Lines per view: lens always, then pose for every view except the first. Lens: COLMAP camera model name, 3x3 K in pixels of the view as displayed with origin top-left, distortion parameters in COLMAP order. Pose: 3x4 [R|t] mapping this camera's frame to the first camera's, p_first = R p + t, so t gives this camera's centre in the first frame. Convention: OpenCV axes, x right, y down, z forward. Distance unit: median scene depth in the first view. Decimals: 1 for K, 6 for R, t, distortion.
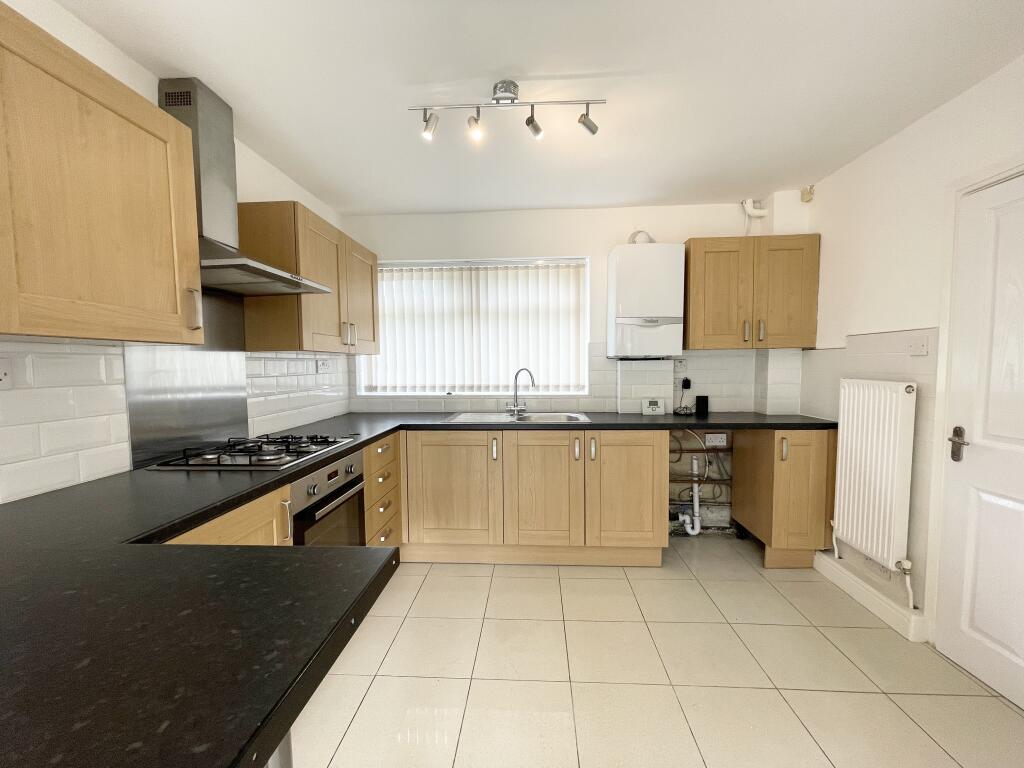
lens RADIAL K [[418.3, 0, 515.1], [0, 418.3, 387.6], [0, 0, 1]] dist [-0.000021, -0.000018]
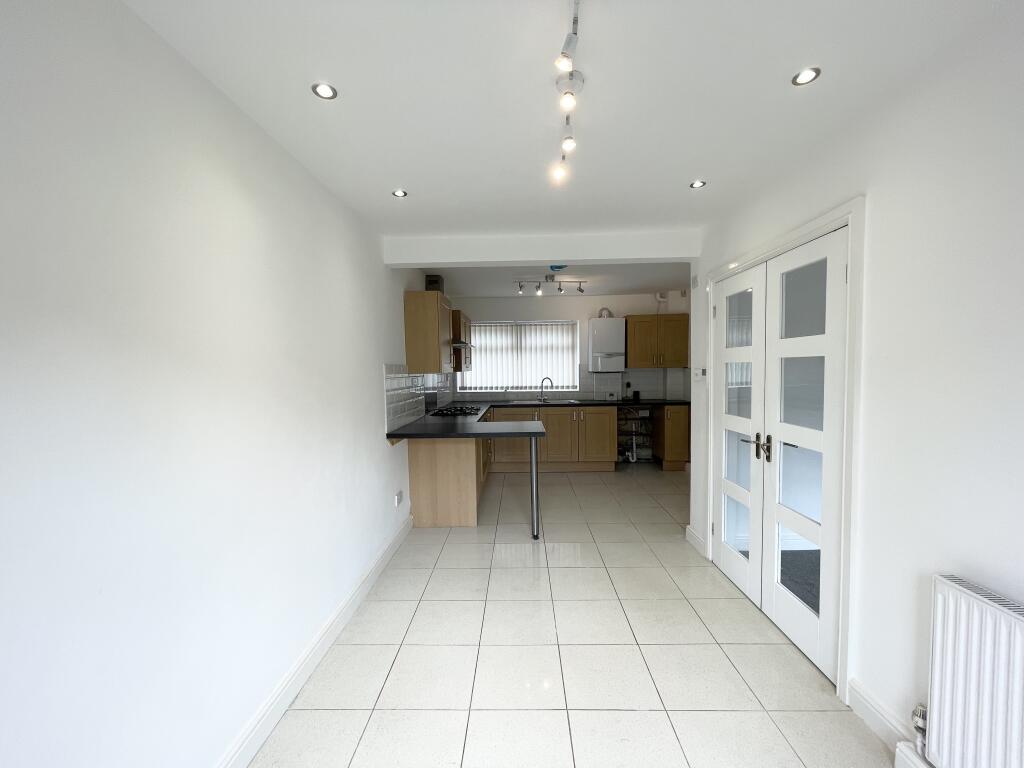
lens RADIAL K [[418.3, 0, 510.2], [0, 418.3, 387.7], [0, 0, 1]] dist [-0.000021, -0.000018]
pose [[0.999675, -0.004623, 0.025062, -0.195842], [0.004851, 0.999947, -0.009040, 0.018606], [-0.025019, 0.009159, 0.999645, -0.946963]]
